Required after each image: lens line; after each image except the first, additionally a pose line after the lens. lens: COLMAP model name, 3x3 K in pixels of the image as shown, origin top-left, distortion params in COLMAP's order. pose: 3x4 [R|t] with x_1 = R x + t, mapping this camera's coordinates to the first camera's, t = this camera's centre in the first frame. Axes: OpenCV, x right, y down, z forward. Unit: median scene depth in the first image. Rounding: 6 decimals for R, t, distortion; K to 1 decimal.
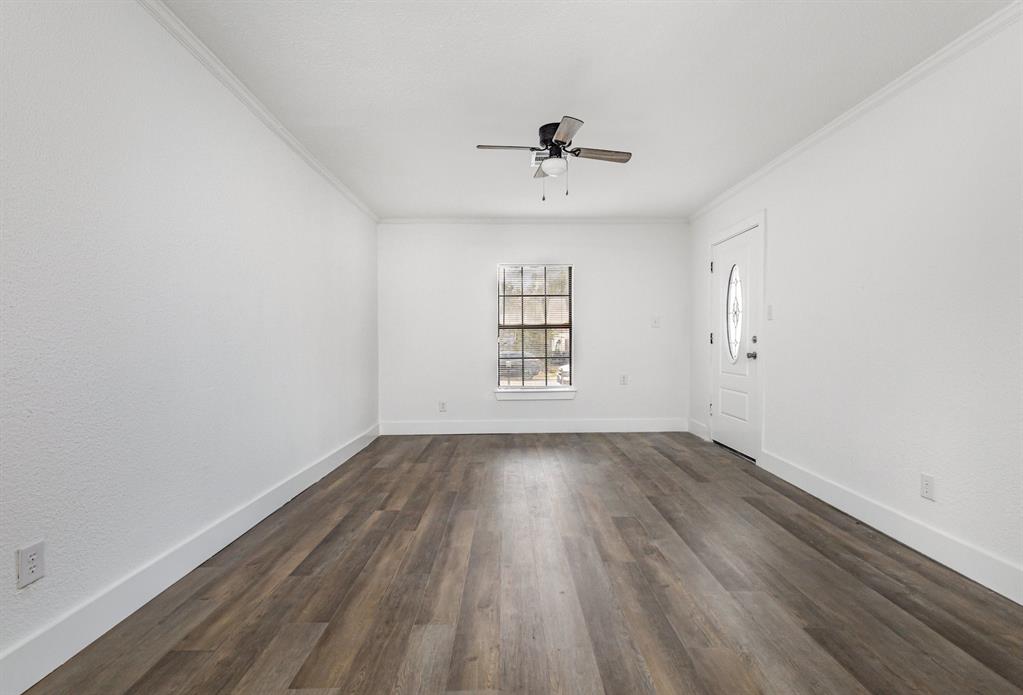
lens RADIAL K [[476.9, 0, 513.9], [0, 476.9, 346.8], [0, 0, 1]] dist [0.006175, -0.001351]
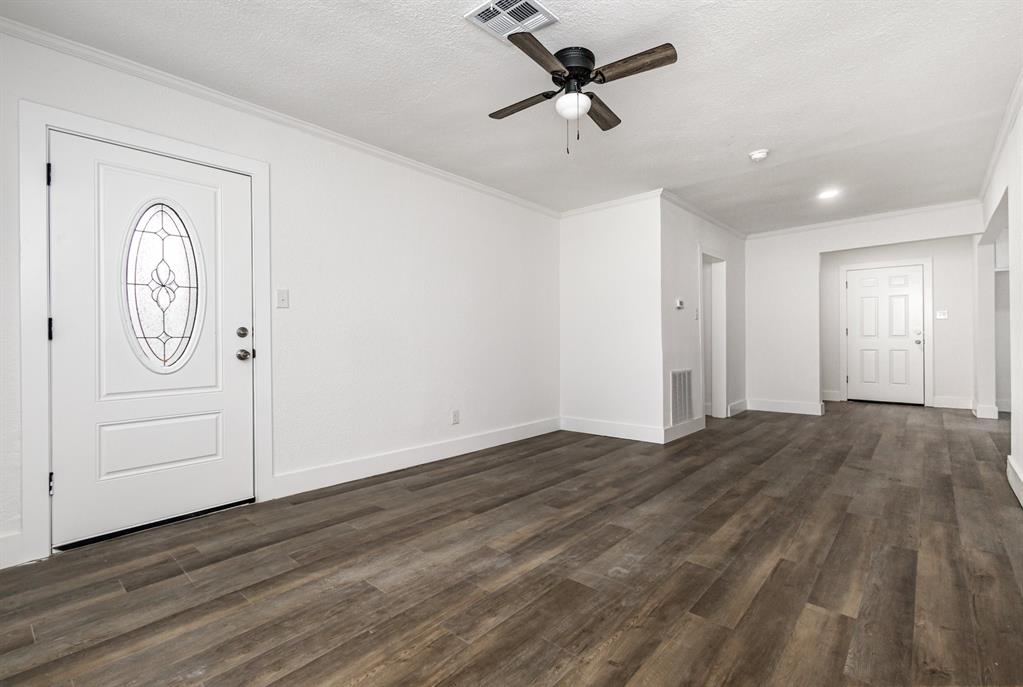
lens RADIAL K [[477.9, 0, 513.0], [0, 477.9, 337.9], [0, 0, 1]] dist [0.008536, -0.002265]
pose [[-0.745052, 0.001778, 0.667004, -0.383982], [0.013478, 0.999832, 0.012391, -0.014998], [-0.666870, 0.018222, -0.744951, 1.776416]]
